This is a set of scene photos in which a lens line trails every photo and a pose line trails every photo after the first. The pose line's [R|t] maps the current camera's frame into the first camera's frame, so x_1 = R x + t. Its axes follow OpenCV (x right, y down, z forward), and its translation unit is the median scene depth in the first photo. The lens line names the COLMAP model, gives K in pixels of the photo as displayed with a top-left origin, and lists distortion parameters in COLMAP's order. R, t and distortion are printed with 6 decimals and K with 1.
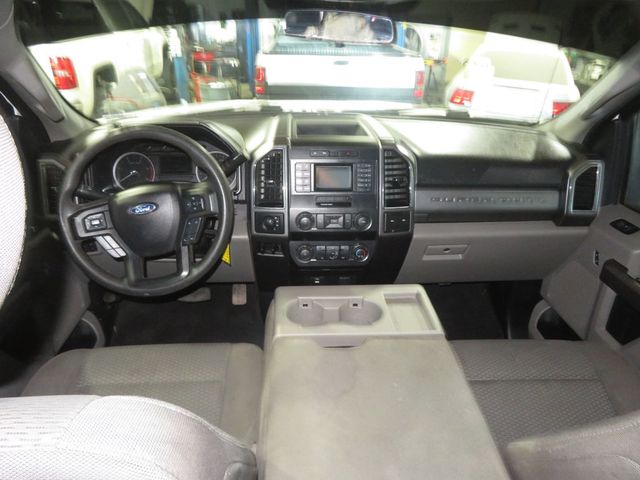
lens RADIAL K [[457.1, 0, 319.3], [0, 457.1, 240.3], [0, 0, 1]] dist [-0.016479, 0.020011]
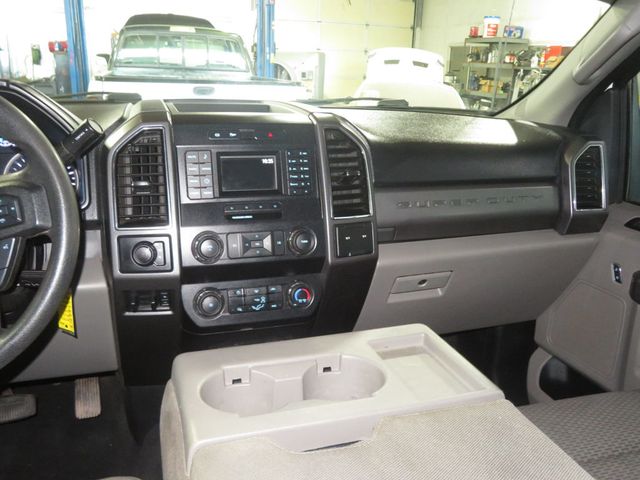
lens RADIAL K [[563.6, 0, 325.4], [0, 563.6, 239.0], [0, 0, 1]] dist [-0.013294, -0.001099]
pose [[0.962745, -0.065075, 0.262465, -0.073257], [0.105978, 0.983766, -0.144824, 0.067731], [-0.248779, 0.167244, 0.954012, 0.257308]]
